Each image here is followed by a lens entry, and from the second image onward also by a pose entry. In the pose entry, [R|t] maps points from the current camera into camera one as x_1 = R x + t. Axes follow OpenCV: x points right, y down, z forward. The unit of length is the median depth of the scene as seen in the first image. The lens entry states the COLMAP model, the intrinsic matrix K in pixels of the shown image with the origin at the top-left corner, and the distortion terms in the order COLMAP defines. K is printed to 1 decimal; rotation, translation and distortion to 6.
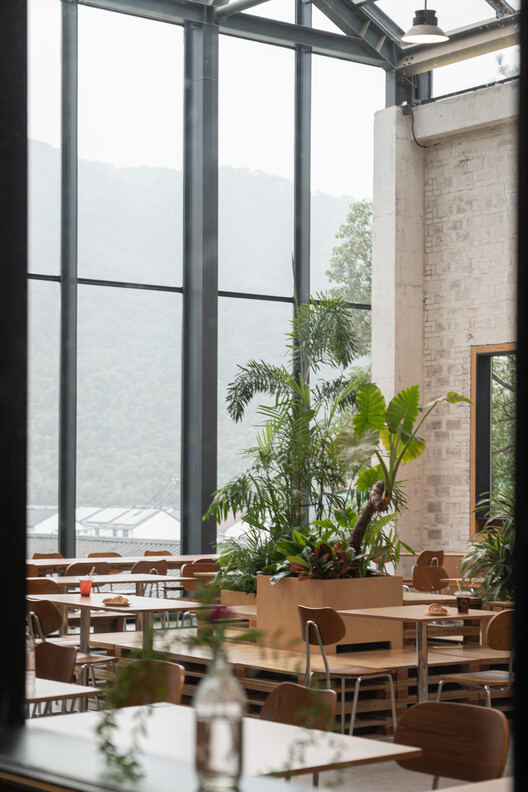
lens RADIAL K [[1682.3, 0, 264.1], [0, 1682.3, 396.3], [0, 0, 1]] dist [0.069676, 0.000000]
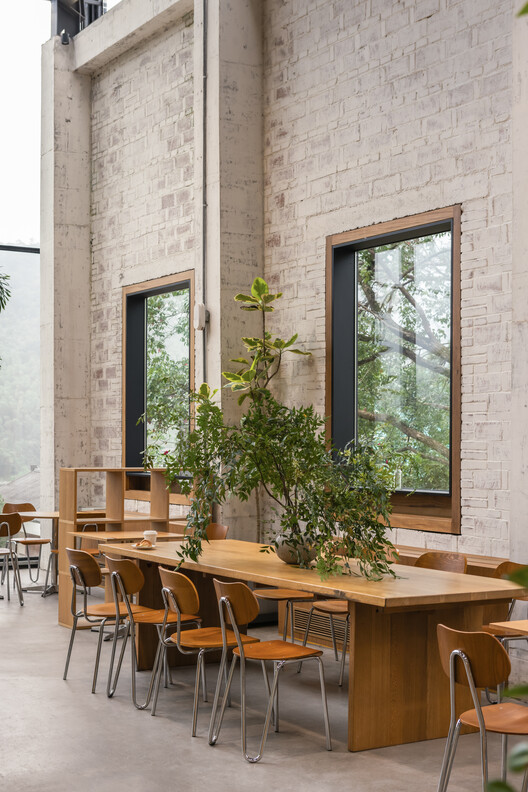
lens RADIAL K [[1153.7, 0, 263.8], [0, 1153.7, 396.7], [0, 0, 1]] dist [-0.036642, 0.000000]
pose [[0.996057, -0.008596, -0.088294, 0.249910], [0.010187, 0.999793, 0.017585, 0.019639], [0.088124, -0.018416, 0.995939, 0.369315]]
